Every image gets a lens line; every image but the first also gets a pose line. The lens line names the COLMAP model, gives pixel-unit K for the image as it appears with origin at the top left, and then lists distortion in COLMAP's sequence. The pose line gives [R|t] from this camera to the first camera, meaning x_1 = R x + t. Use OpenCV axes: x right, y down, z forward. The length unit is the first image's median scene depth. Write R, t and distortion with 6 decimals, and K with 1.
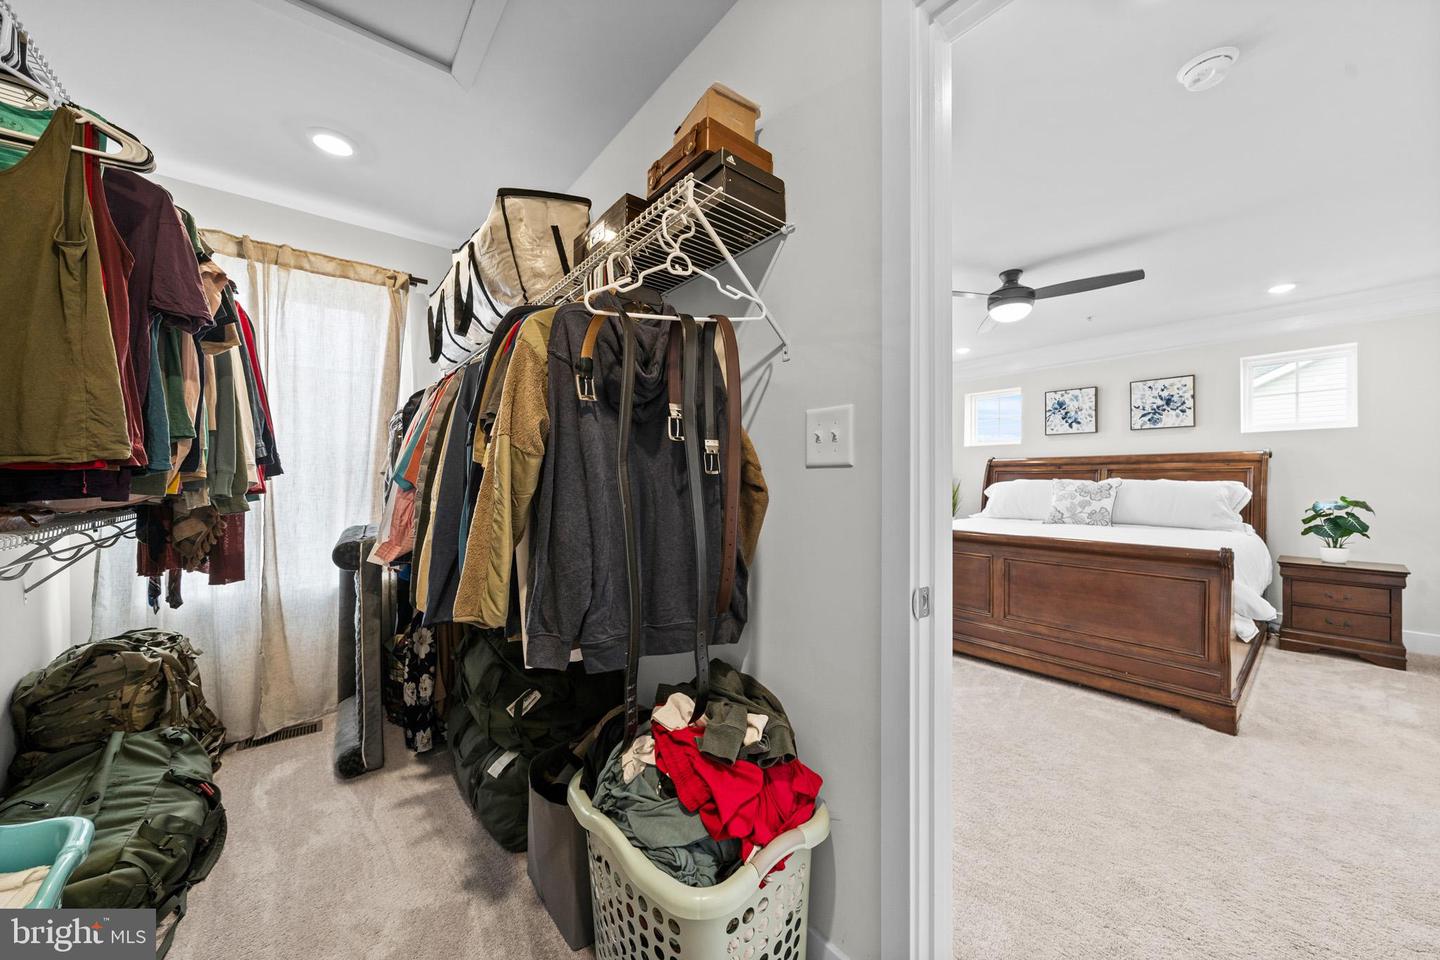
lens RADIAL K [[522.8, 0, 721.0], [0, 522.8, 484.5], [0, 0, 1]] dist [0.002746, -0.001029]
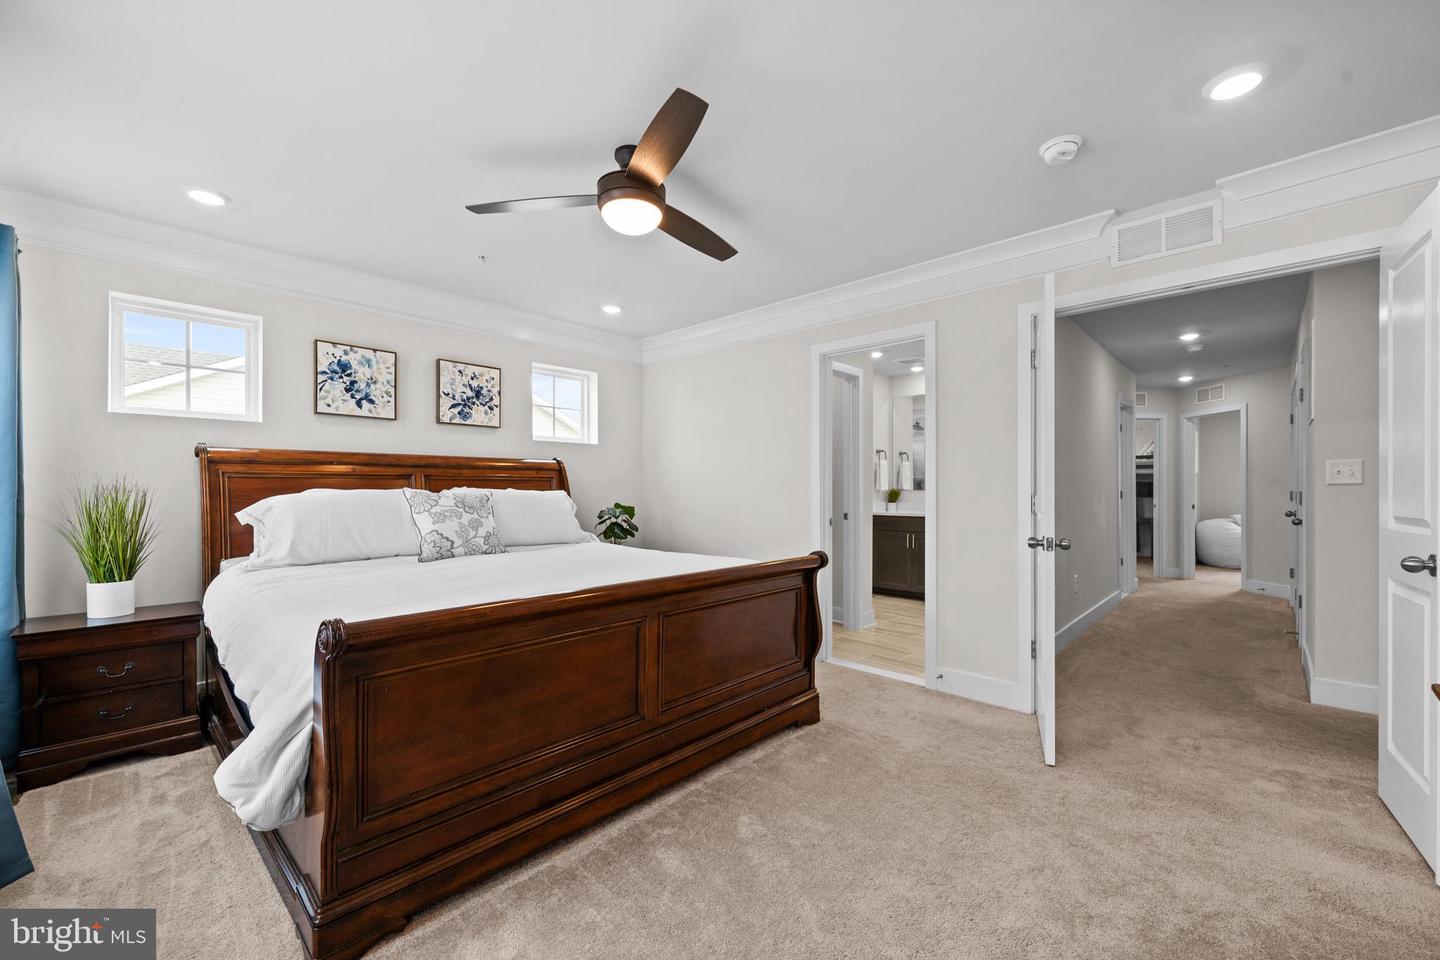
lens RADIAL K [[573.5, 0, 774.1], [0, 573.5, 487.9], [0, 0, 1]] dist [0.002407, 0.000217]
pose [[-0.151843, 0.001486, 0.988403, -0.105672], [0.007324, 0.999973, -0.000378, -0.007058], [-0.988377, 0.007182, -0.151850, 0.663850]]
